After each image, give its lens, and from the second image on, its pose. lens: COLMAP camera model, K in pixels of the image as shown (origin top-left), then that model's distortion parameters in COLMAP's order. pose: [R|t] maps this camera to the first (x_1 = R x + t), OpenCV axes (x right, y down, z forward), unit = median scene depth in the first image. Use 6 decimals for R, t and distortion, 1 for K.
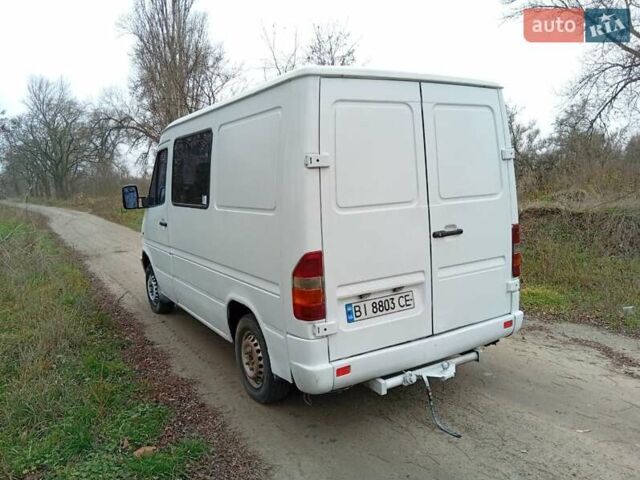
lens RADIAL K [[505.1, 0, 297.1], [0, 505.1, 239.7], [0, 0, 1]] dist [0.000870, 0.000393]
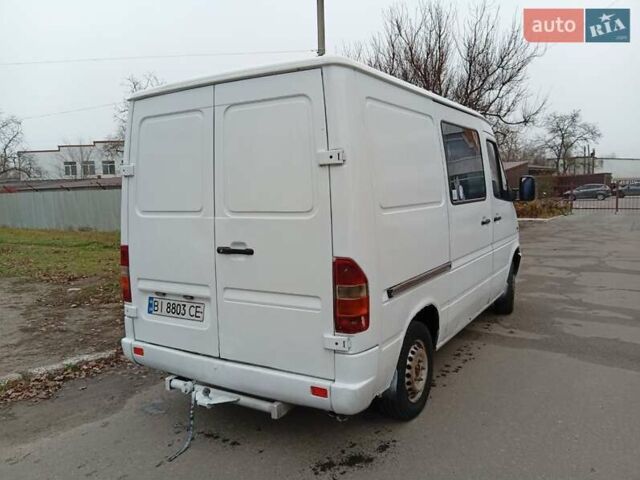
lens RADIAL K [[505.1, 0, 297.1], [0, 505.1, 239.7], [0, 0, 1]] dist [0.000870, 0.000393]
pose [[0.451403, 0.121845, -0.883962, 1.172700], [-0.100366, 0.991280, 0.085385, -0.123853], [0.886658, 0.050177, 0.459696, 0.722294]]
